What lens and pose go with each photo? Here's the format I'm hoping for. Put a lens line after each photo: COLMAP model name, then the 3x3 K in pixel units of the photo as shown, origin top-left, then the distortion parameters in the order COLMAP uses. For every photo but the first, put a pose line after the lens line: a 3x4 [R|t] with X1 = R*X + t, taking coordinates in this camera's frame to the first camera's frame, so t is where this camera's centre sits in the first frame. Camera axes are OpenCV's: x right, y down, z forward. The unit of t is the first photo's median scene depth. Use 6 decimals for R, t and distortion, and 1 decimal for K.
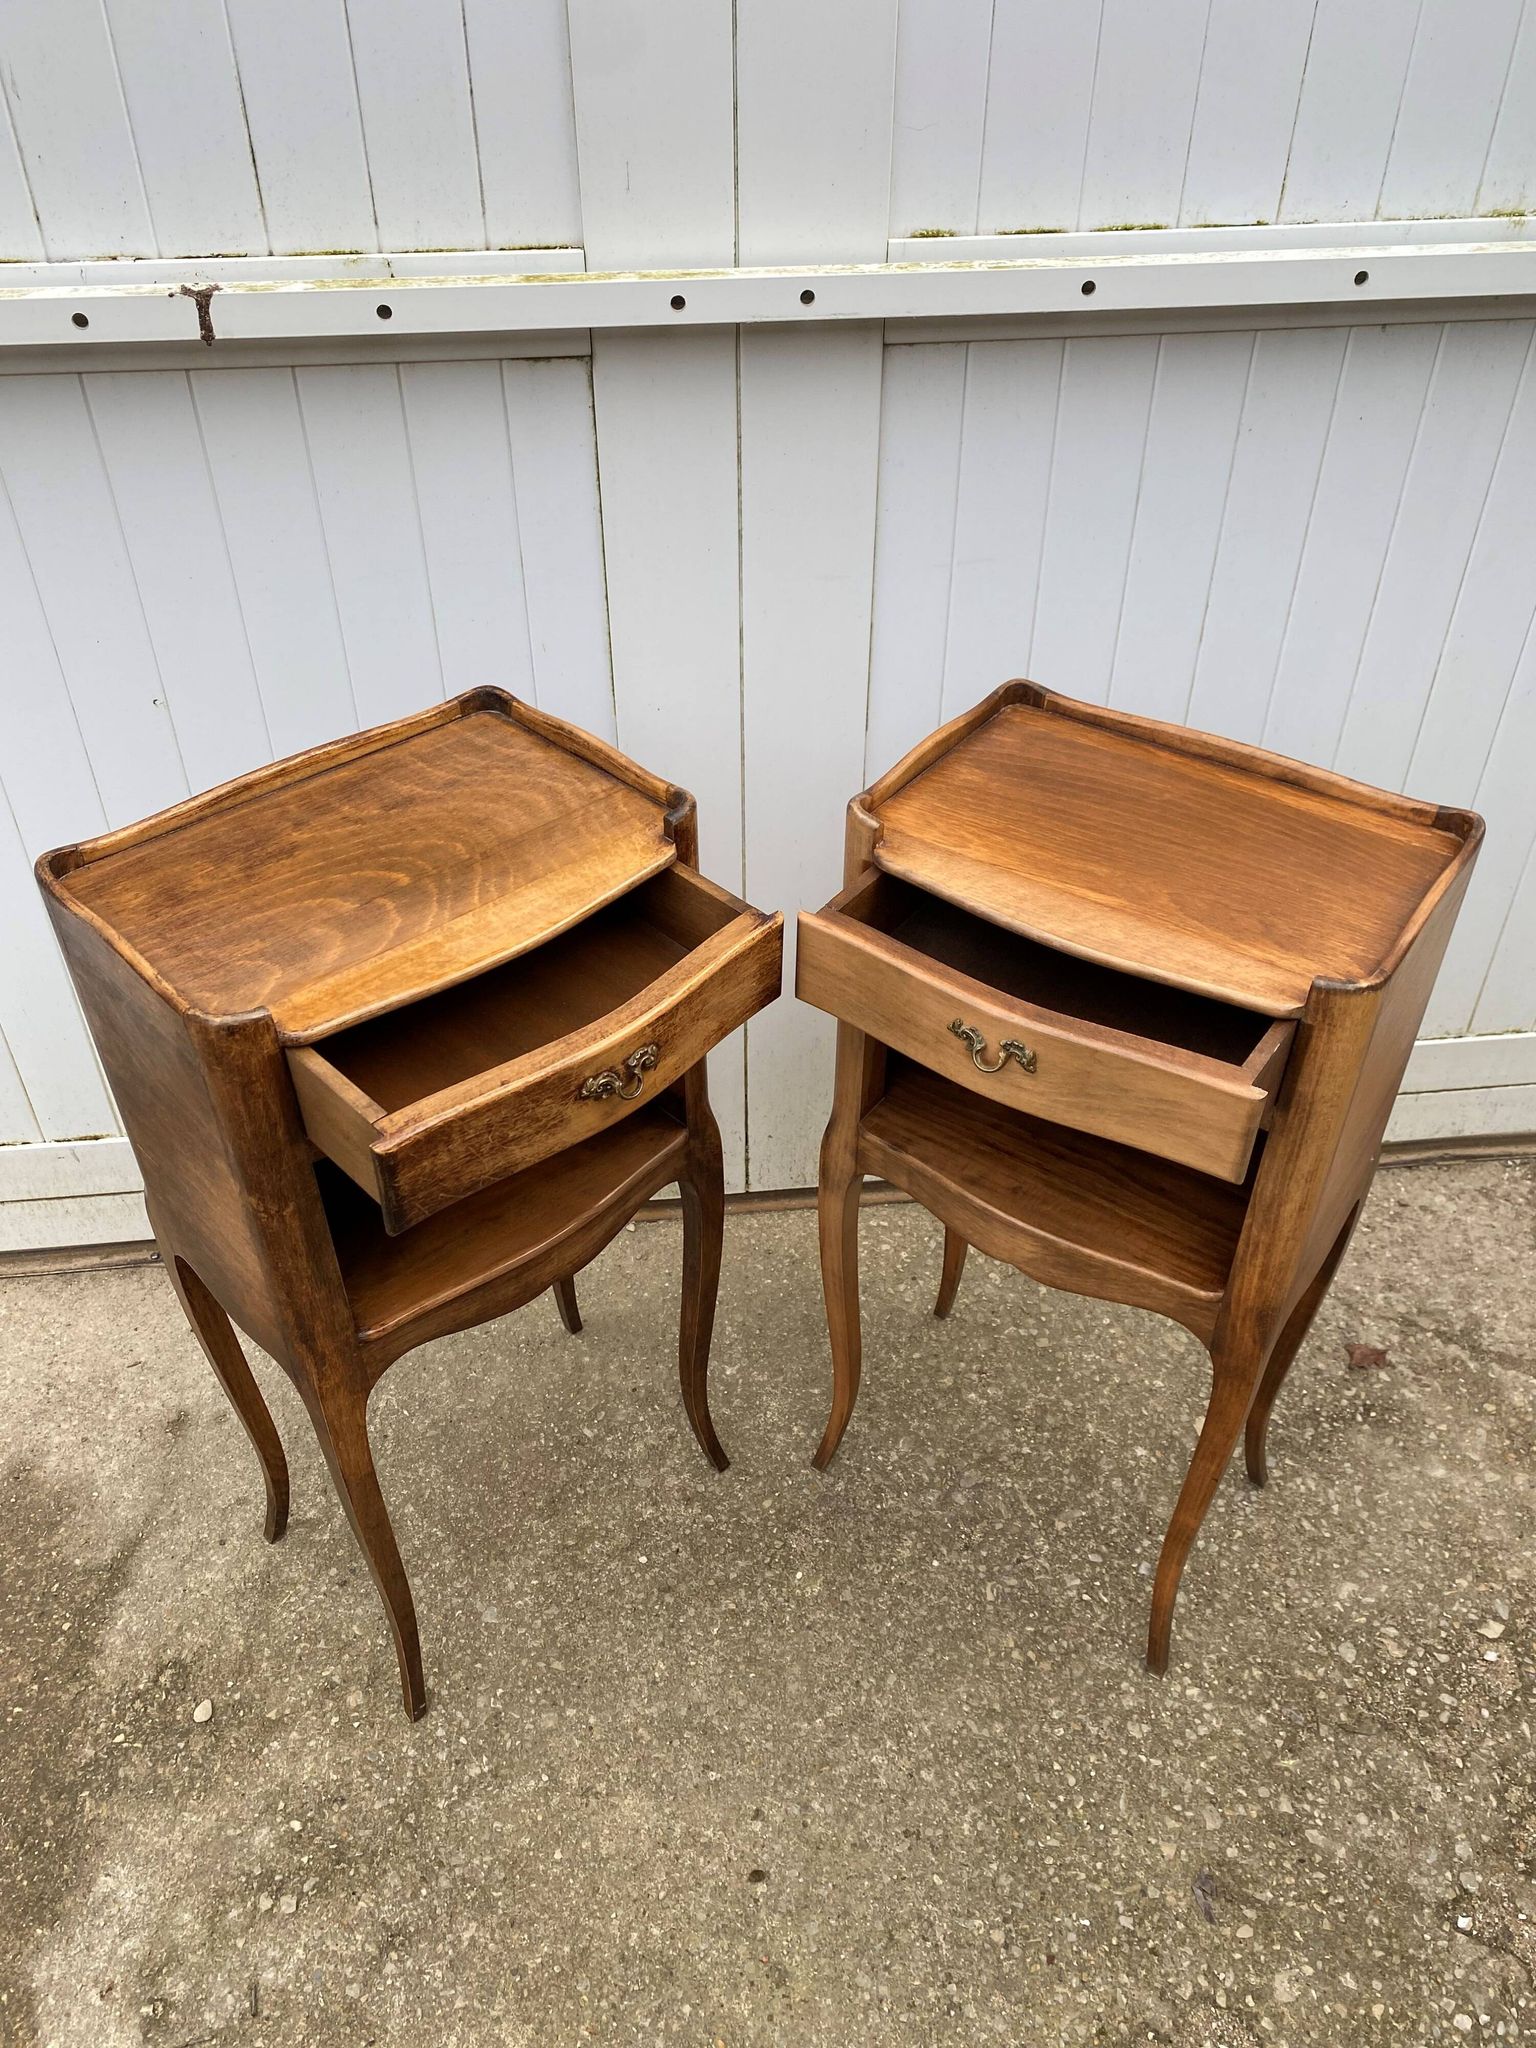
lens RADIAL K [[1568.4, 0, 756.0], [0, 1568.4, 1025.9], [0, 0, 1]] dist [0.008476, -0.003034]
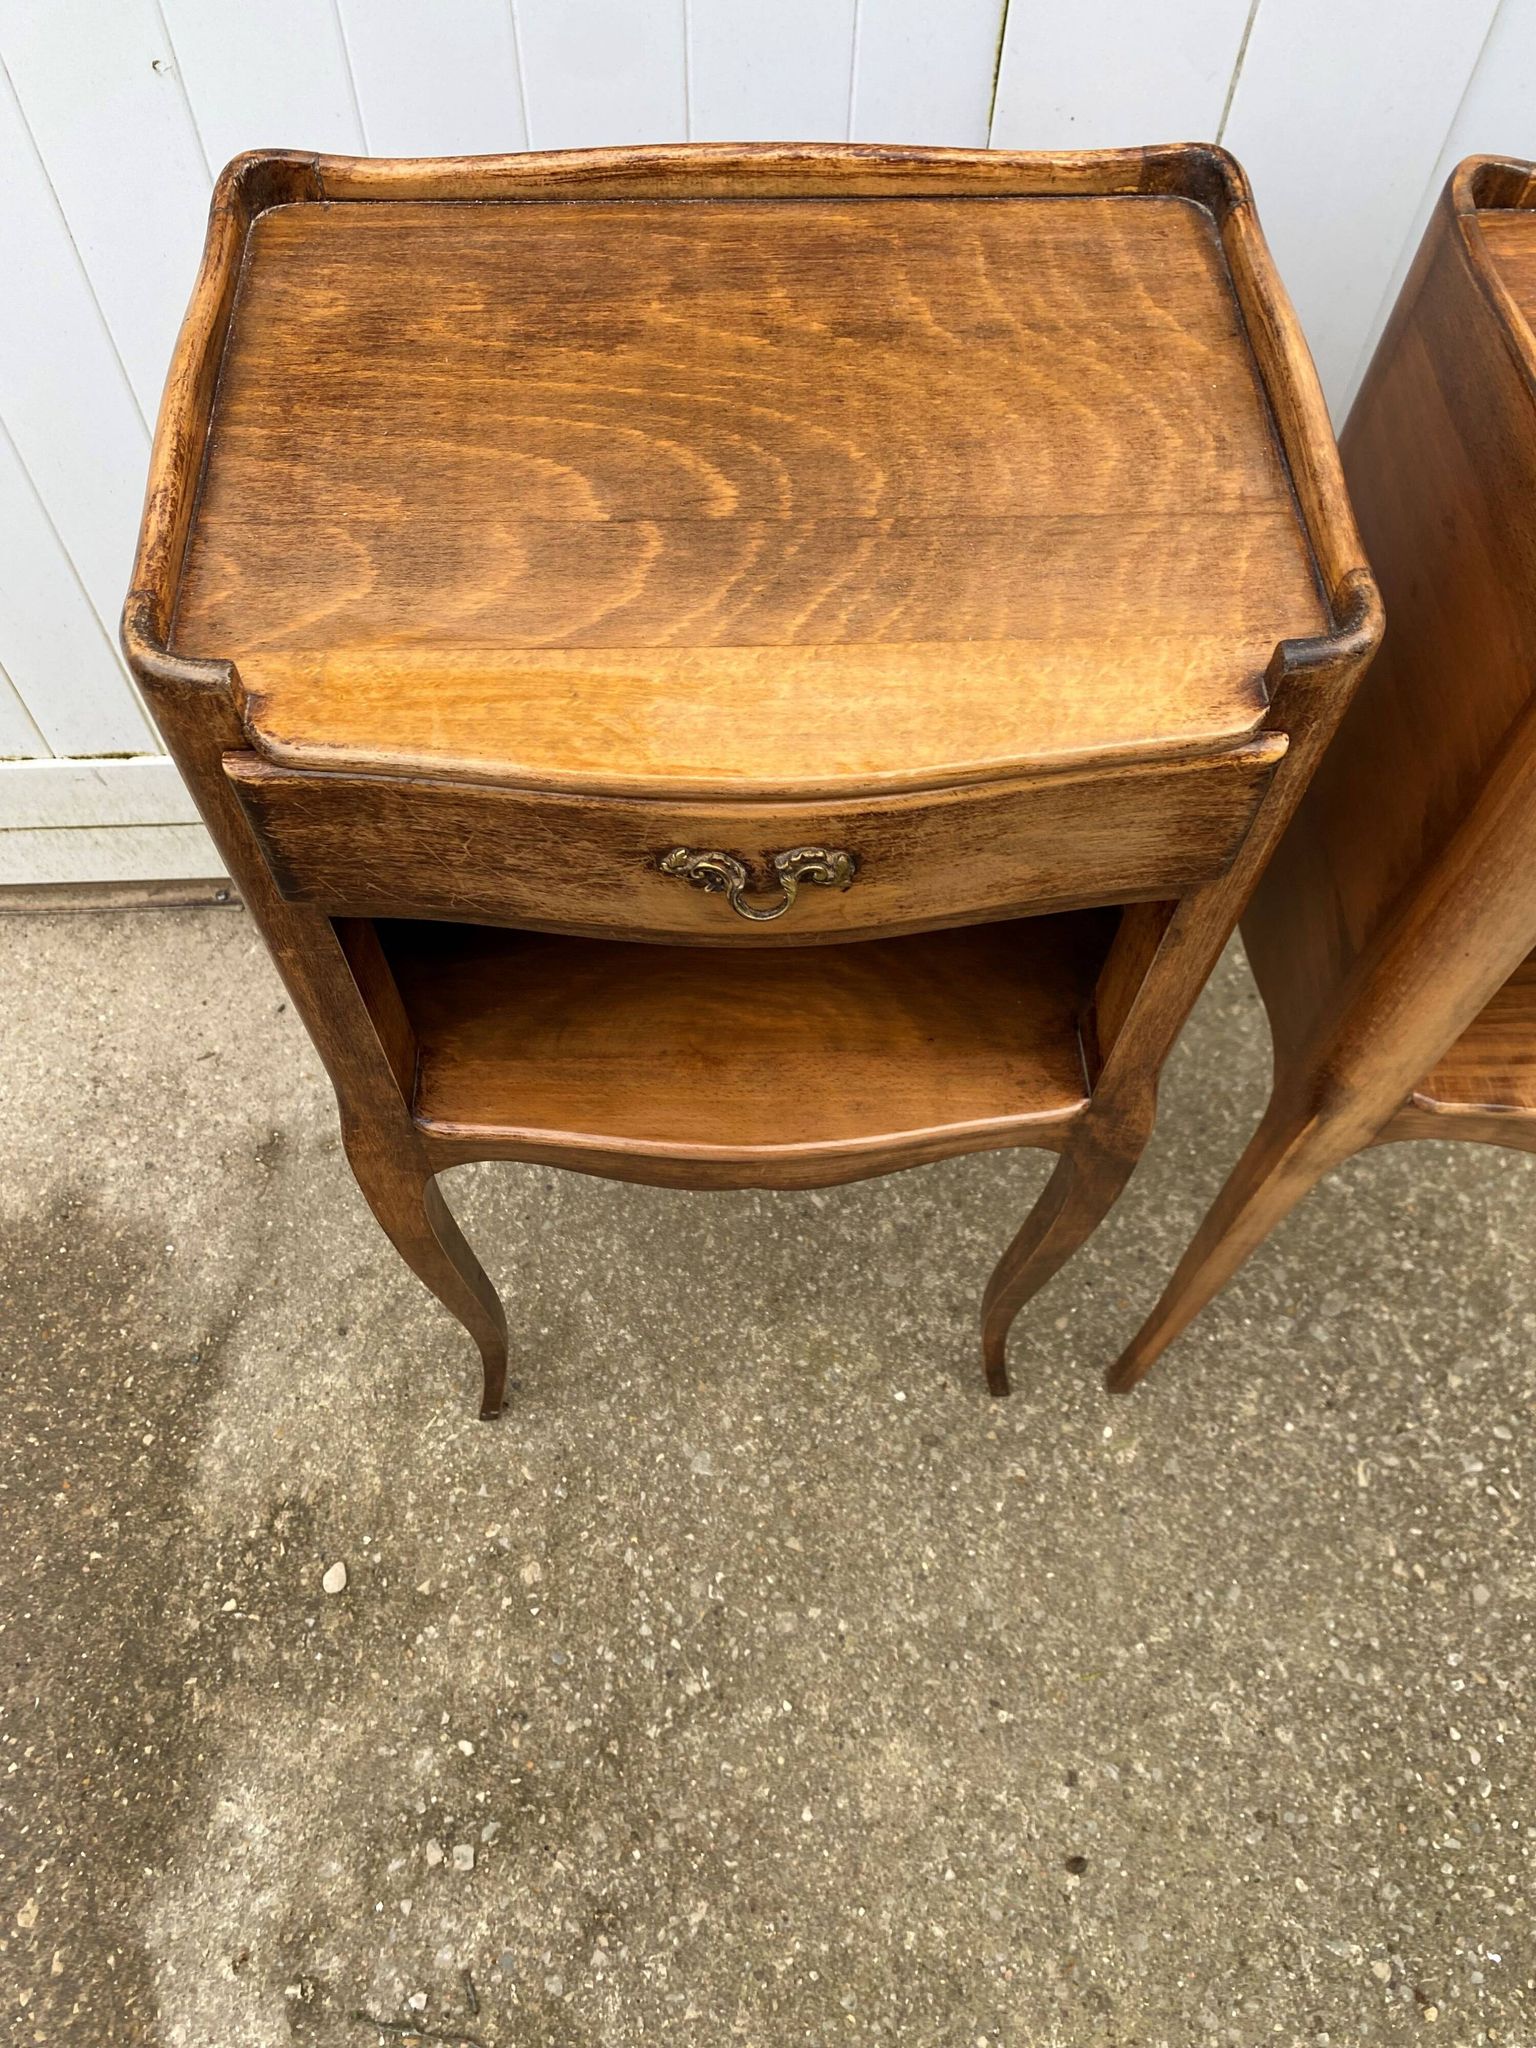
lens RADIAL K [[1568.4, 0, 765.7], [0, 1568.4, 1002.4], [0, 0, 1]] dist [0.008476, -0.003034]
pose [[0.998040, 0.061244, -0.012828, -0.145460], [-0.052521, 0.931352, 0.360311, -0.109840], [0.034014, -0.358931, 0.932744, 0.382558]]
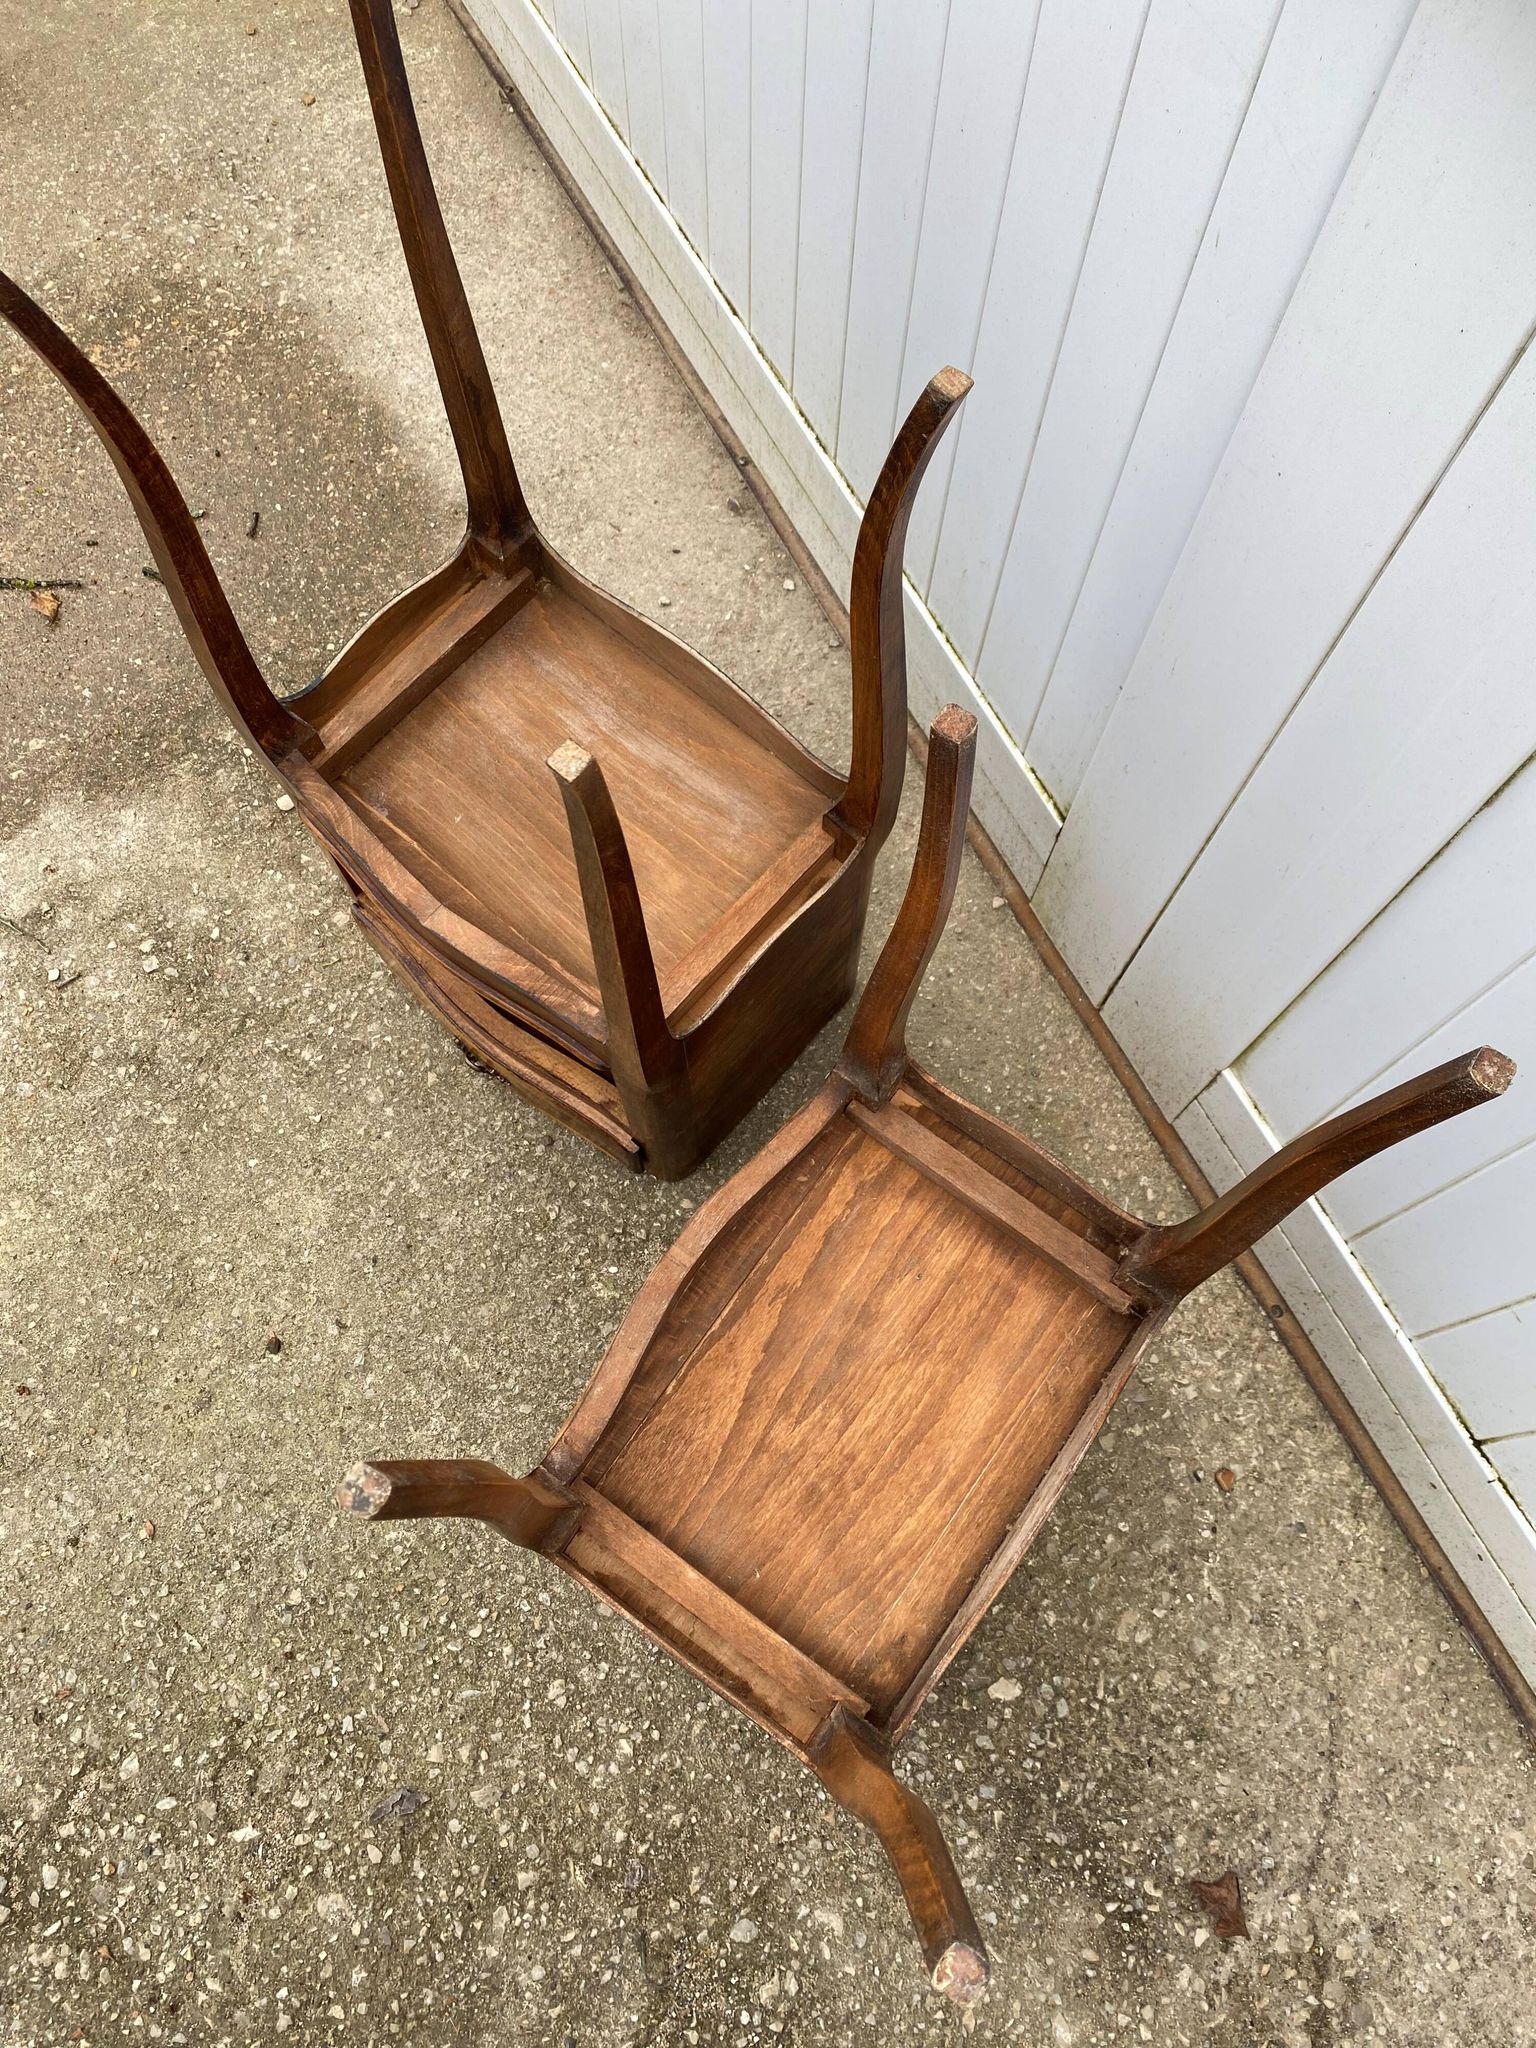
lens RADIAL K [[1568.4, 0, 784.8], [0, 1568.4, 1003.4], [0, 0, 1]] dist [0.008476, -0.003034]
pose [[0.373389, 0.876154, -0.304852, 0.212269], [-0.593064, 0.478144, 0.647806, -0.377357], [0.713341, -0.061087, 0.698149, 0.476247]]
